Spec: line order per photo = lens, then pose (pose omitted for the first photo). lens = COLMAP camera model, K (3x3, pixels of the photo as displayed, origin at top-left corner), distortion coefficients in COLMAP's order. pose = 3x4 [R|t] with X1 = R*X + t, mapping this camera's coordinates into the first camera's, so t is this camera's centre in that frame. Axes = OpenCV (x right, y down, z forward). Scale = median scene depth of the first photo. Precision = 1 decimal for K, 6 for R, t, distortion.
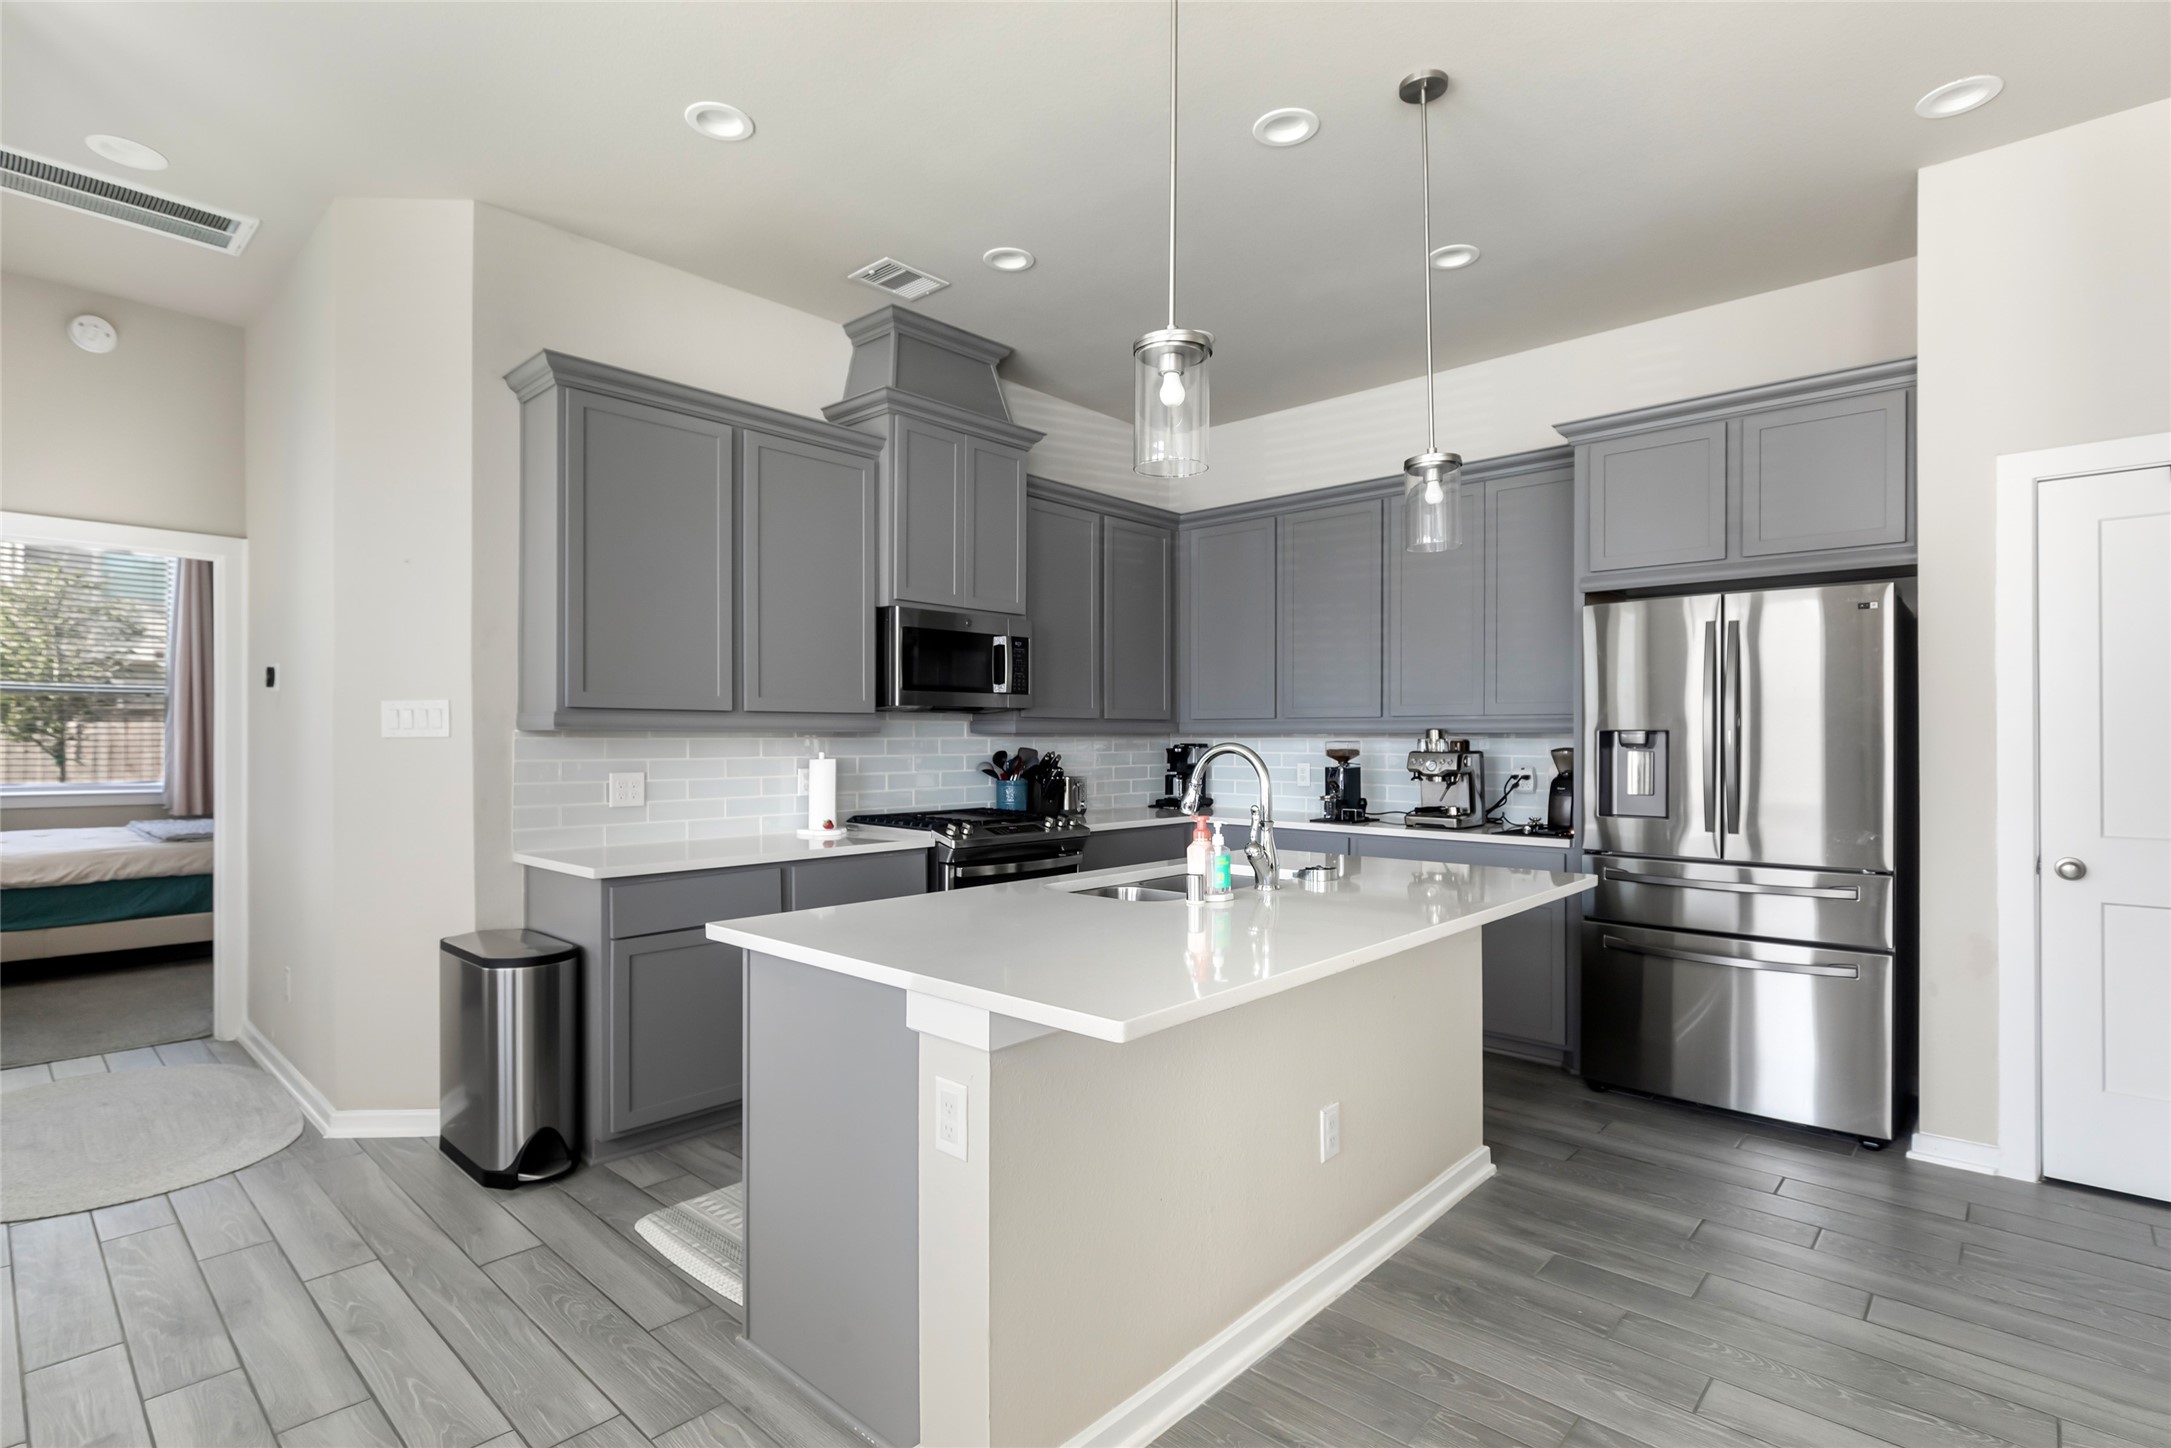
lens RADIAL K [[1064.3, 0, 1102.6], [0, 1064.3, 729.2], [0, 0, 1]] dist [0.000138, -0.000011]
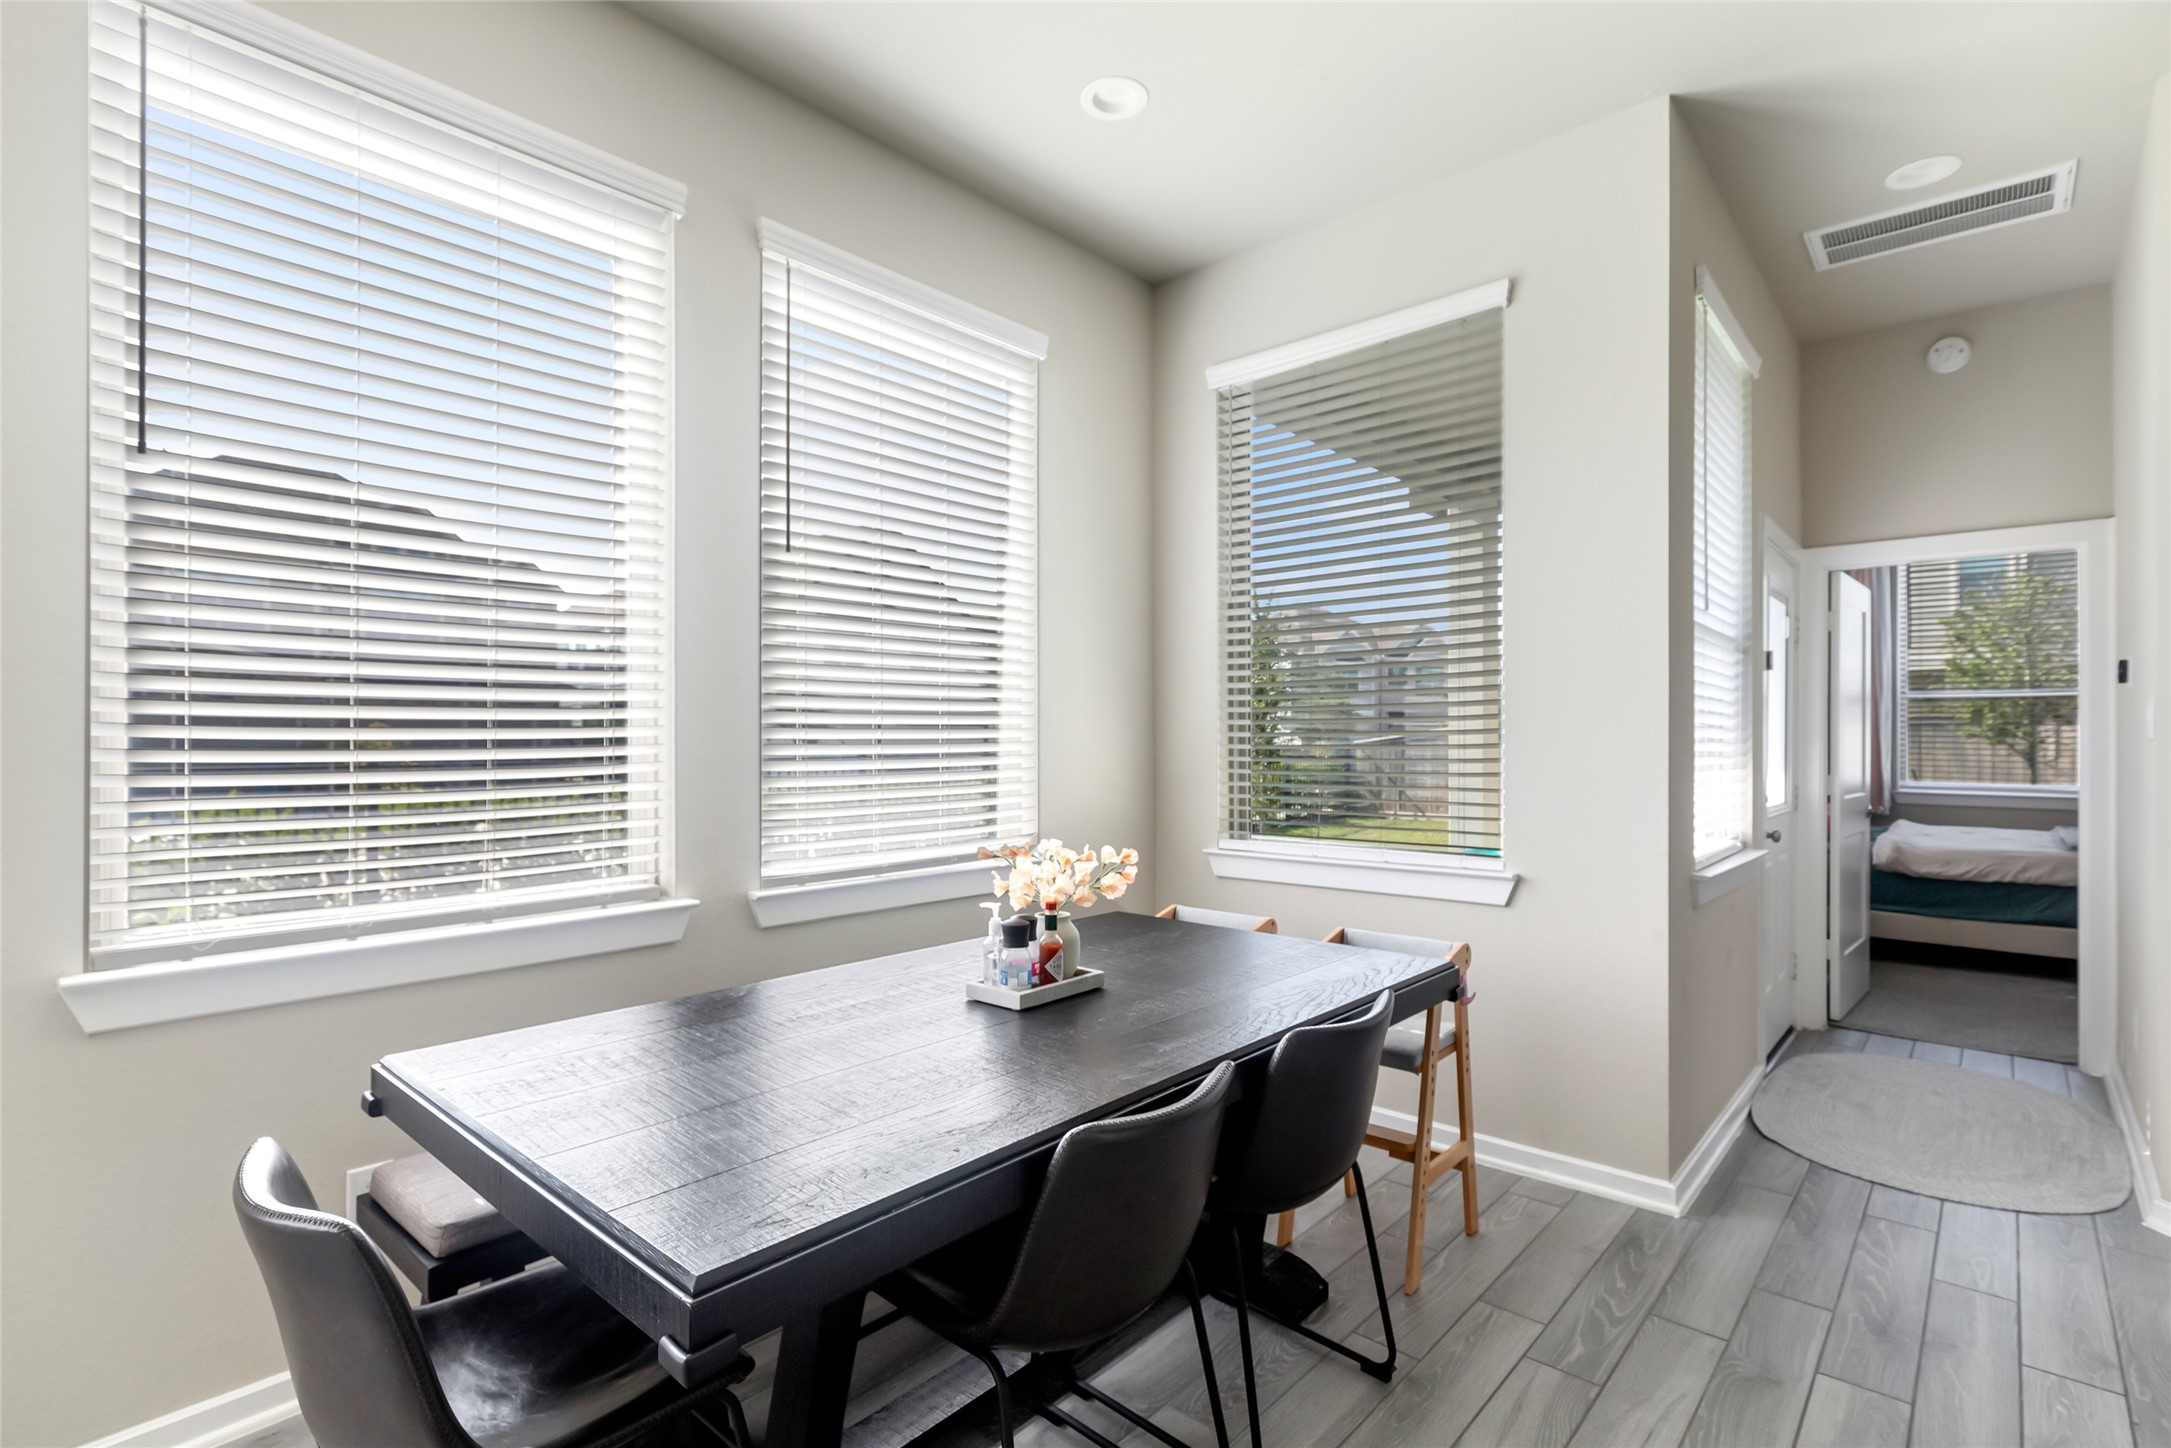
lens RADIAL K [[1023.5, 0, 1066.4], [0, 1023.5, 734.0], [0, 0, 1]] dist [0.000839, 0.000282]
pose [[-0.008065, -0.005686, -0.999951, 0.051395], [0.006659, 0.999961, -0.005740, 0.000765], [0.999945, -0.006705, -0.008027, 0.115823]]
